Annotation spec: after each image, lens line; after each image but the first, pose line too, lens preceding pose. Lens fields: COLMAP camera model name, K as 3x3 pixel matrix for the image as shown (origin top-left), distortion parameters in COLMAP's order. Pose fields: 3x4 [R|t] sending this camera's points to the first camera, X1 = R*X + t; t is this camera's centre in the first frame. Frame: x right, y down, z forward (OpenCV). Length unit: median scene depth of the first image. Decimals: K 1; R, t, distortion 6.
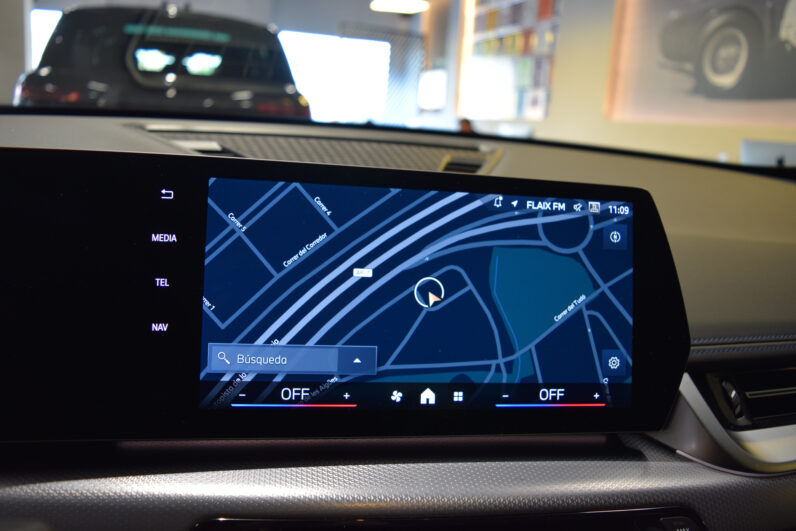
lens RADIAL K [[621.5, 0, 398.0], [0, 621.5, 265.5], [0, 0, 1]] dist [-0.094642, 0.015086]
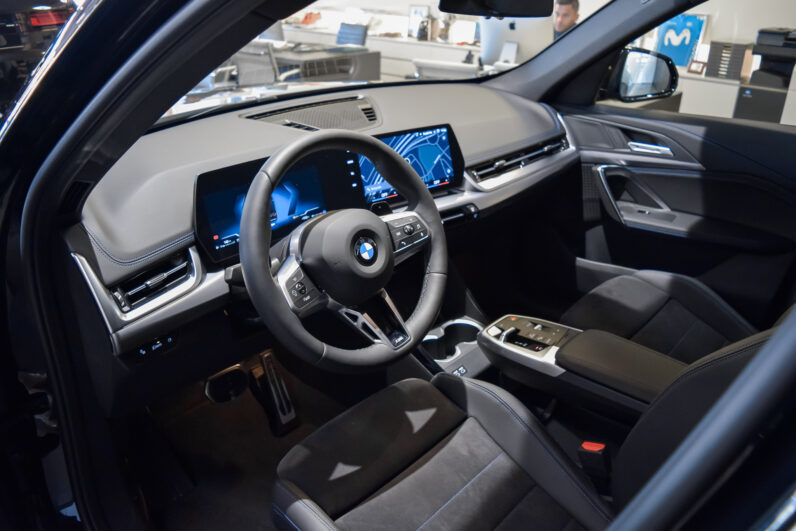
lens RADIAL K [[621.5, 0, 398.0], [0, 621.5, 265.5], [0, 0, 1]] dist [-0.094642, 0.015086]
pose [[0.869327, -0.264598, 0.417443, -1.703027], [0.146426, 0.944586, 0.293796, -0.470543], [-0.472049, -0.194280, 0.859898, -2.306569]]
